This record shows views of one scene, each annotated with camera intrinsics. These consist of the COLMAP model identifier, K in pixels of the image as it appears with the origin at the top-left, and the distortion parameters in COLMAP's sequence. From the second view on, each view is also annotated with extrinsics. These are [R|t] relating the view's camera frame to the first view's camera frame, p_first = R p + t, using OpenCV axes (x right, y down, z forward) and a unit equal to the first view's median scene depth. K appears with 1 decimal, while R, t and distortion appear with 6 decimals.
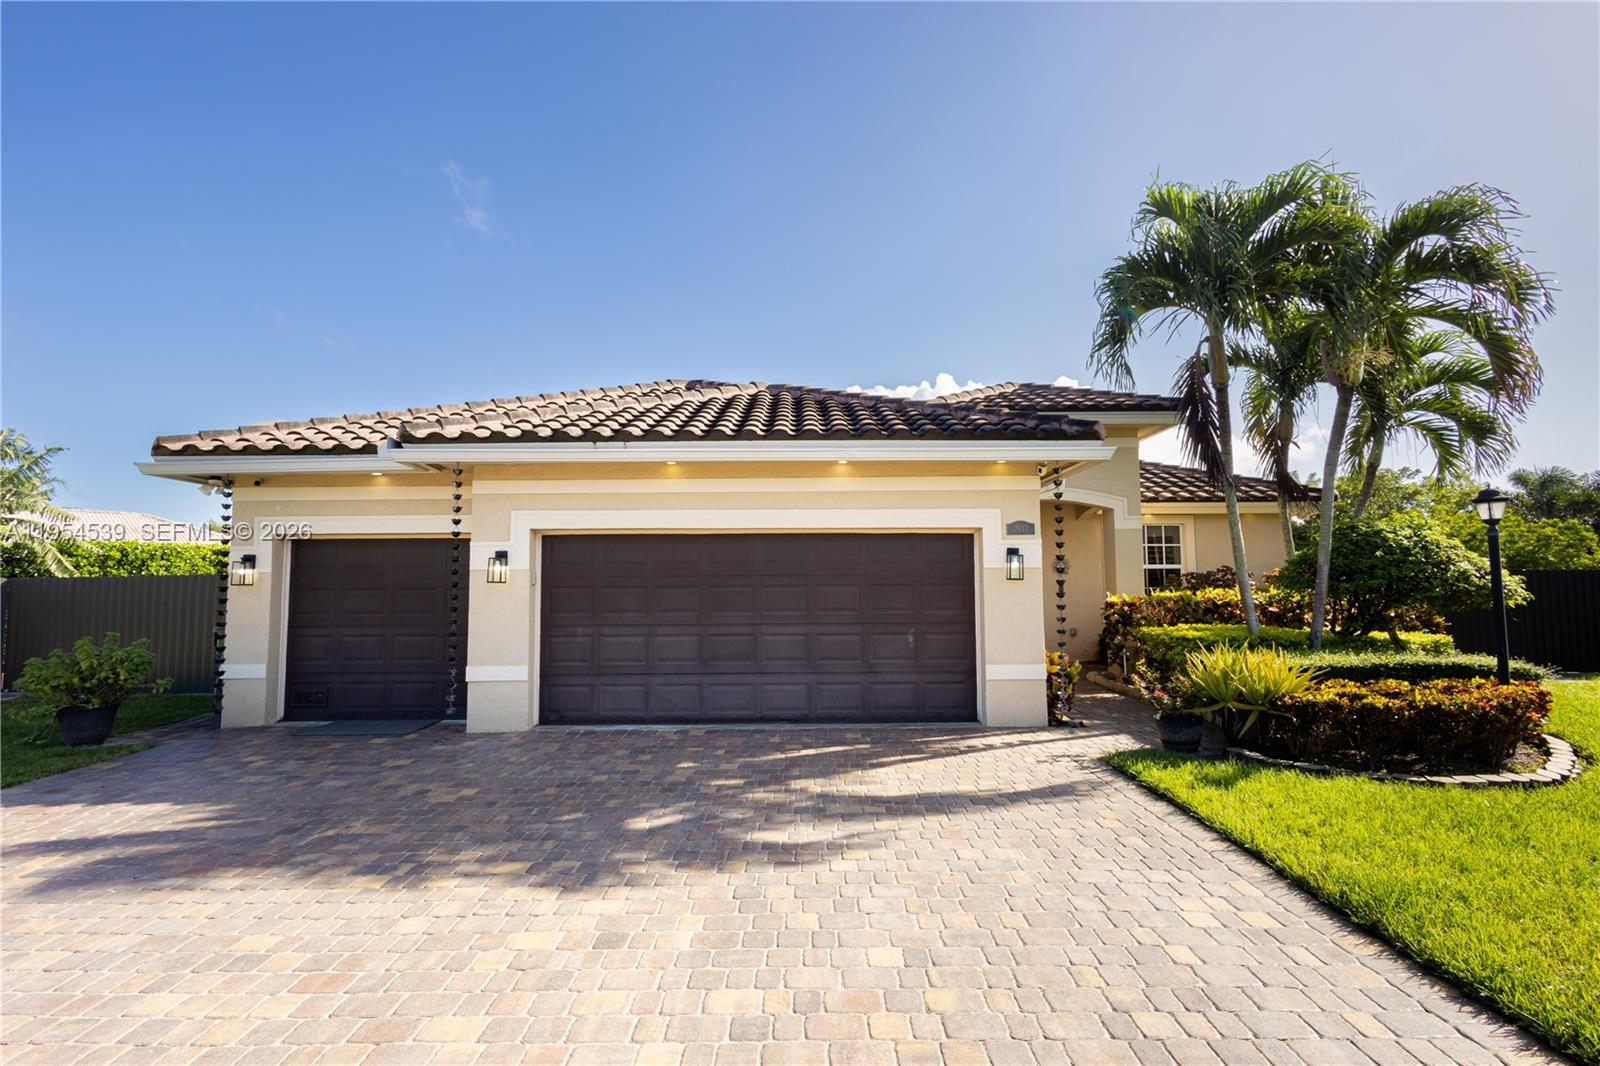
lens RADIAL K [[762.3, 0, 814.4], [0, 762.3, 533.1], [0, 0, 1]] dist [0.003658, 0.001199]
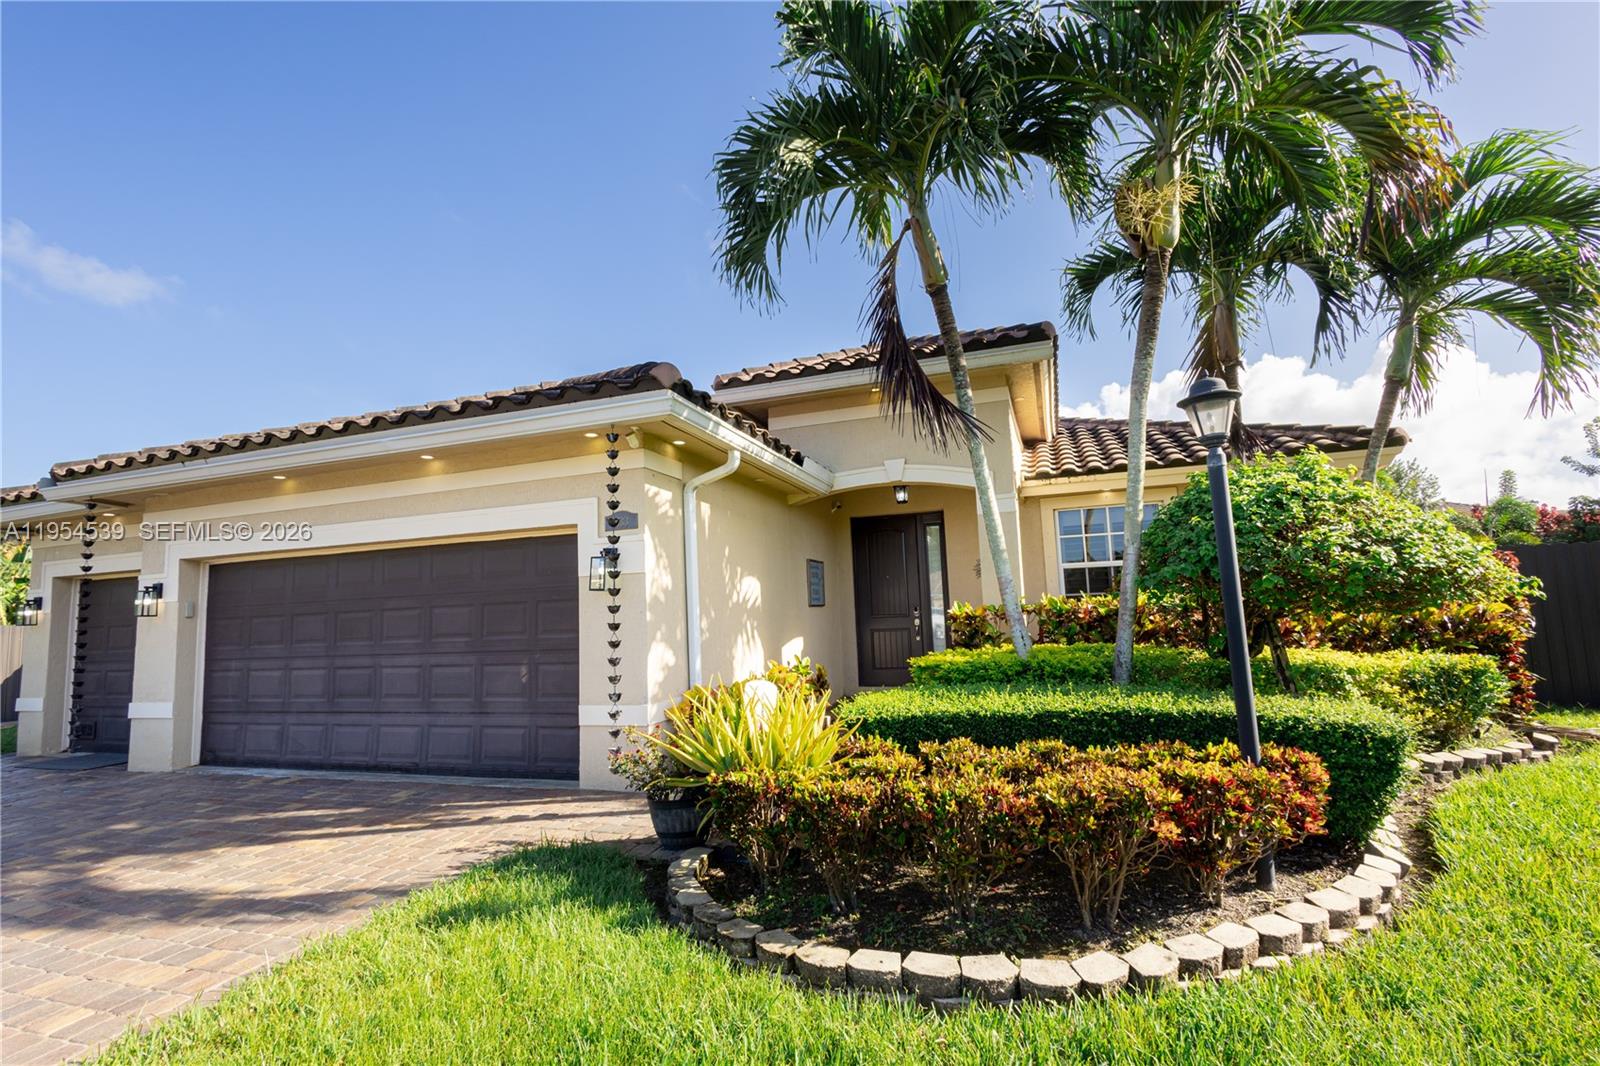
lens RADIAL K [[762.3, 0, 794.7], [0, 762.3, 535.1], [0, 0, 1]] dist [0.003658, 0.001199]
pose [[0.940729, -0.065844, -0.332707, 0.665379], [0.055151, 0.997616, -0.041493, 0.046726], [0.334646, 0.020684, 0.942117, 0.347353]]
